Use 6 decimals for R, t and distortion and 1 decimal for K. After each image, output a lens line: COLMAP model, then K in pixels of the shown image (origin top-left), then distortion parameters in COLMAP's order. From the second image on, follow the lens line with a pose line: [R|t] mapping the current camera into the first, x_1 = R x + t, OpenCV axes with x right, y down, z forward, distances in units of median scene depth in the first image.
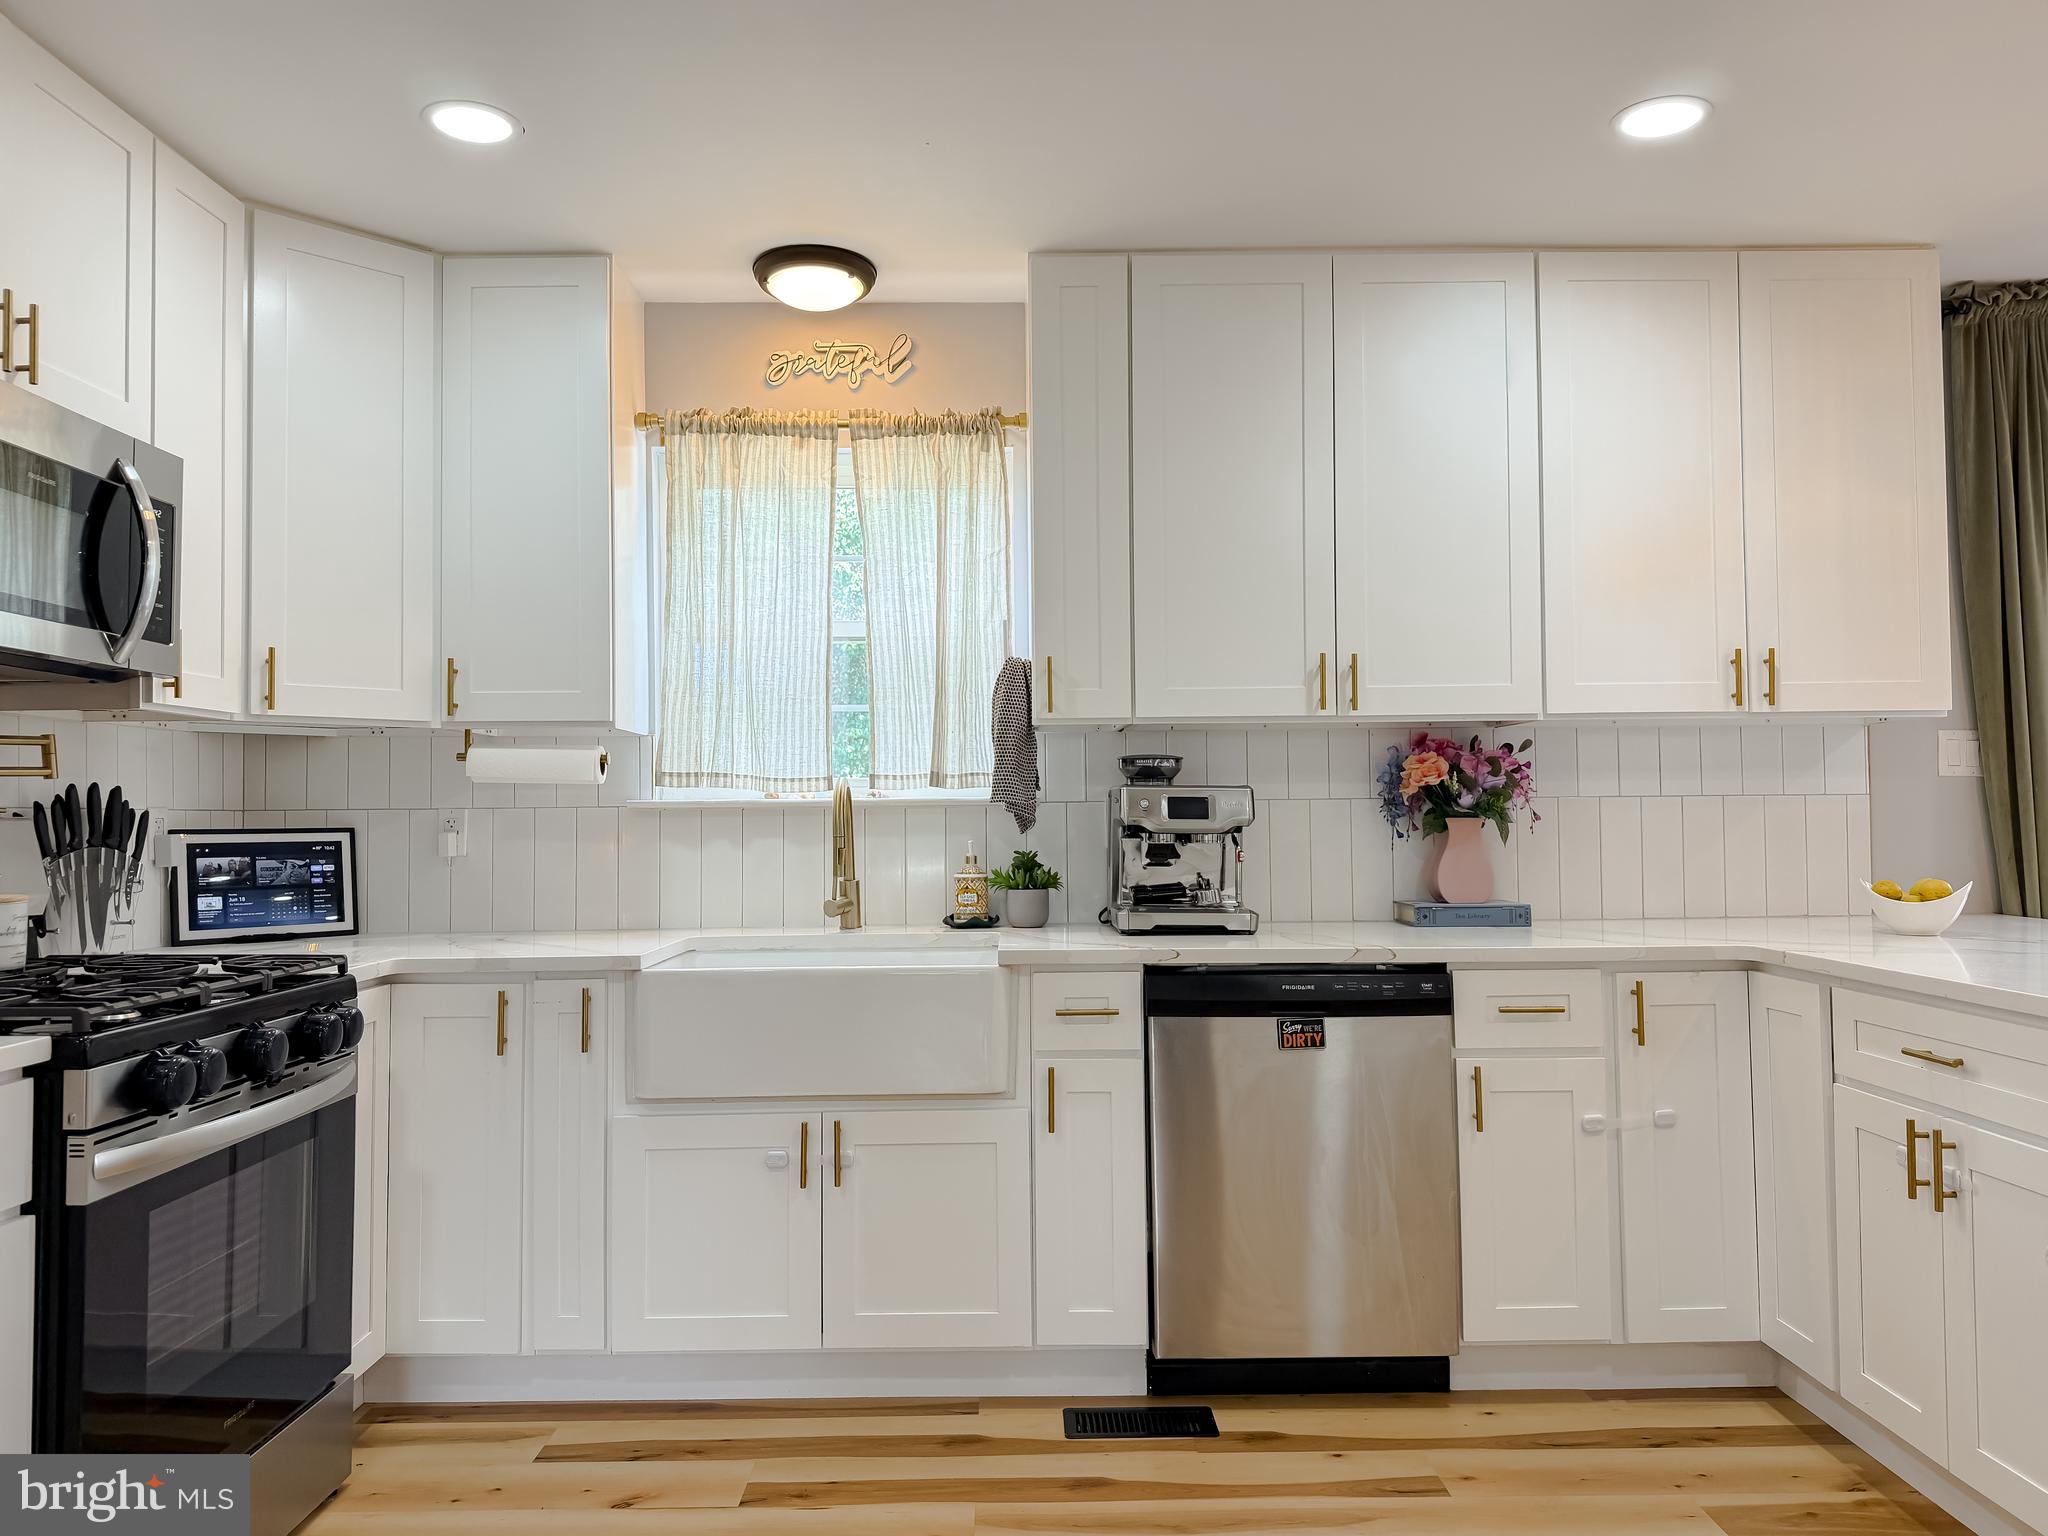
lens RADIAL K [[1436.0, 0, 1017.6], [0, 1436.0, 760.0], [0, 0, 1]] dist [0.066894, -0.078098]
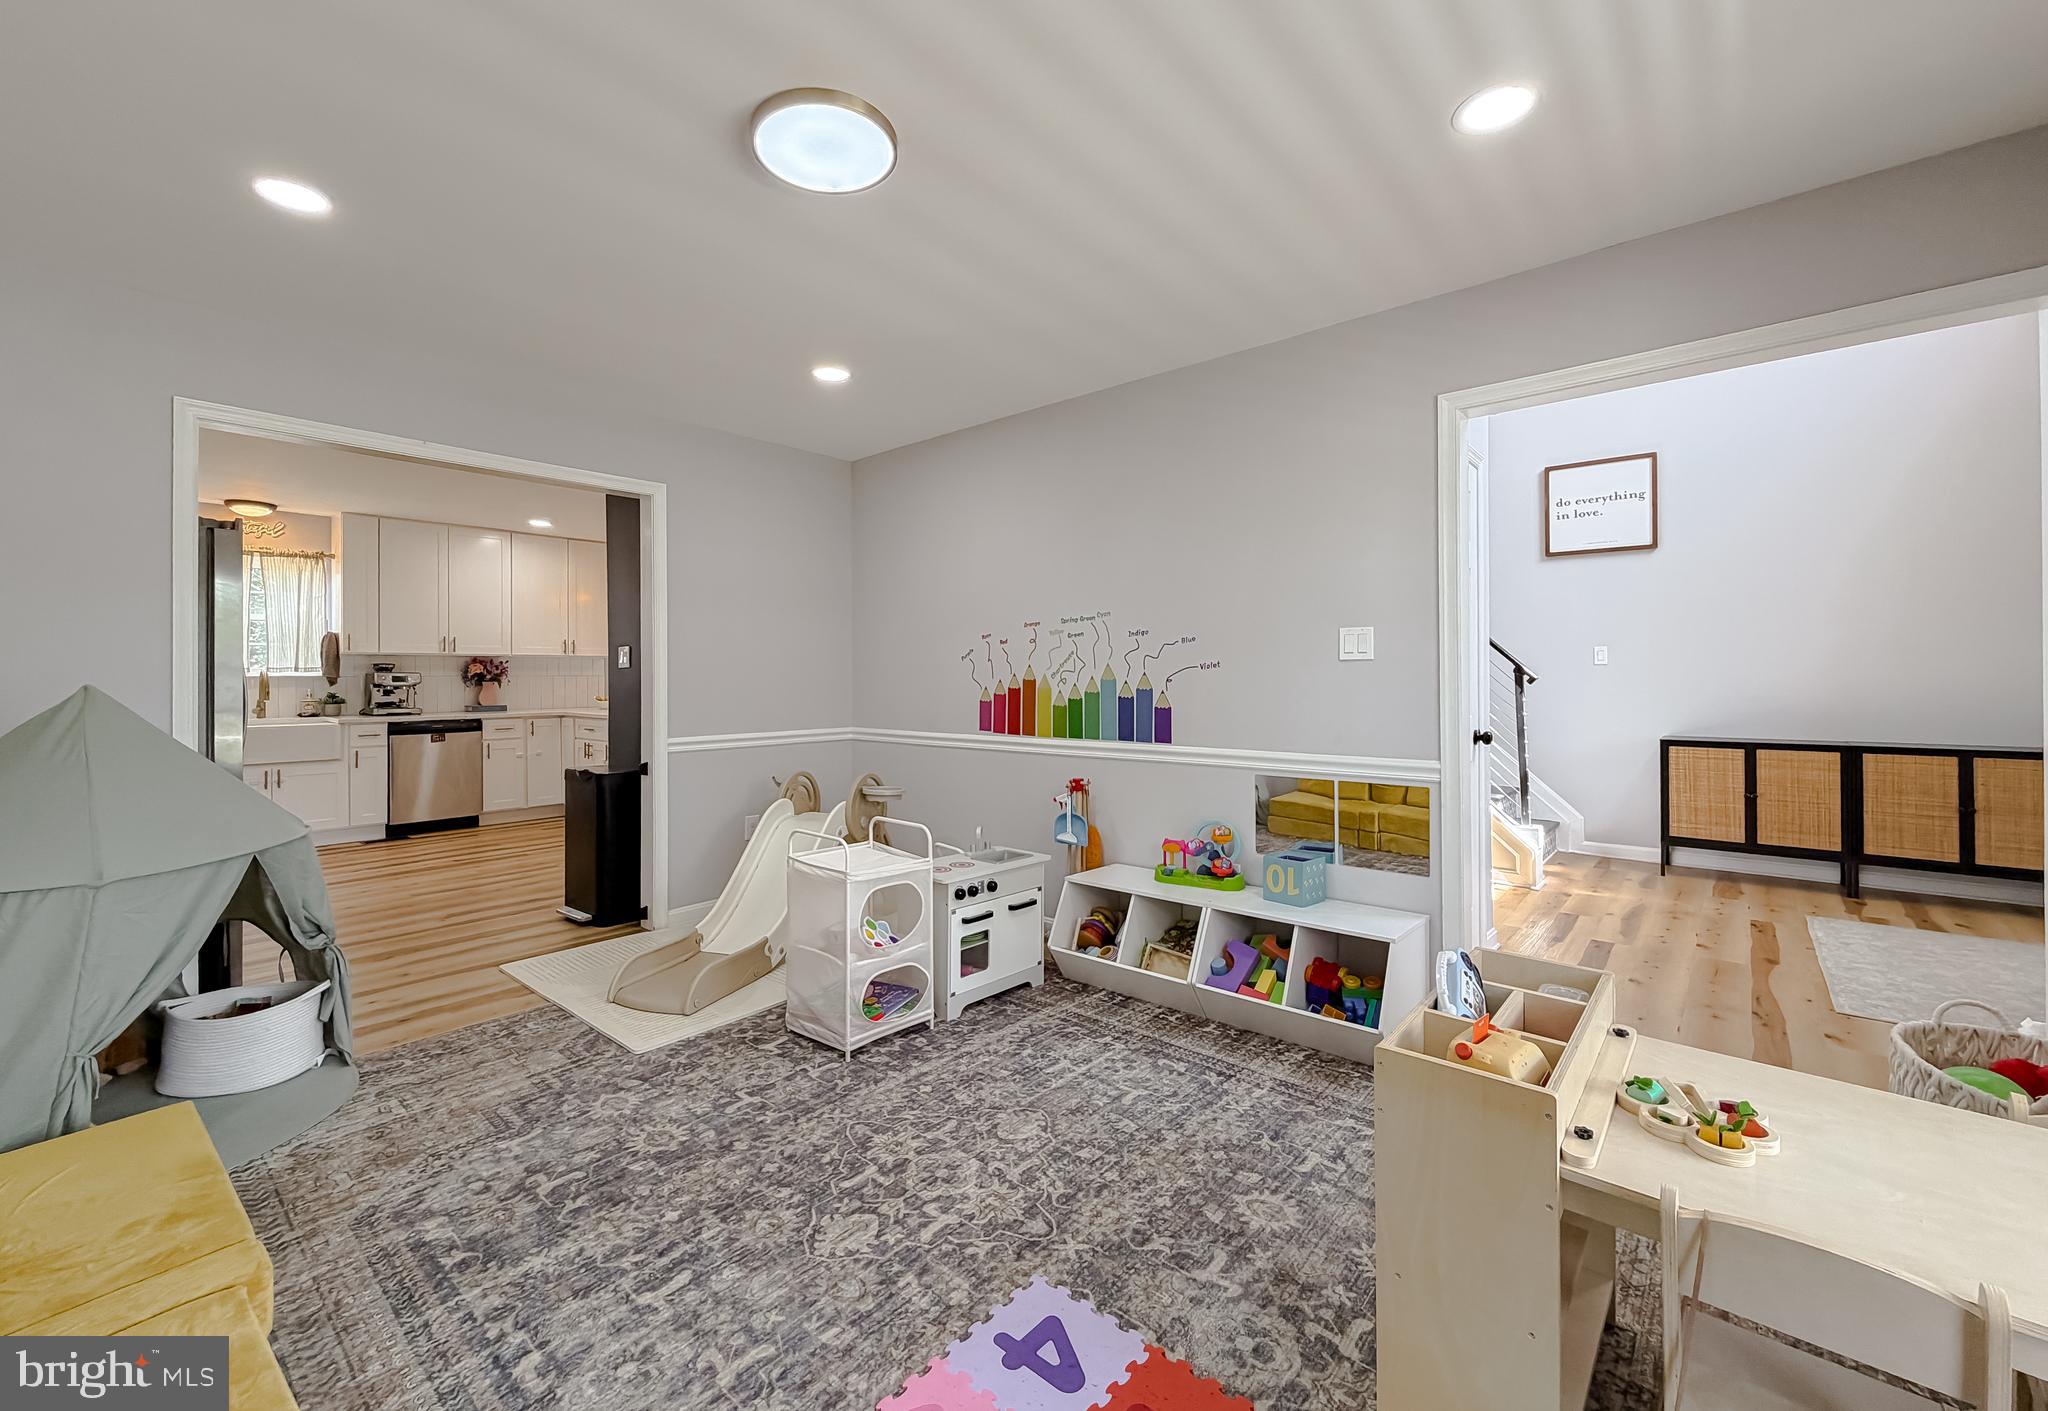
lens RADIAL K [[838.1, 0, 1028.9], [0, 838.1, 665.9], [0, 0, 1]] dist [-0.001067, -0.000219]
pose [[0.649431, 0.013684, 0.760298, -0.424554], [-0.031131, 0.999478, 0.008603, -0.063061], [-0.759783, -0.029256, 0.649518, -1.454551]]
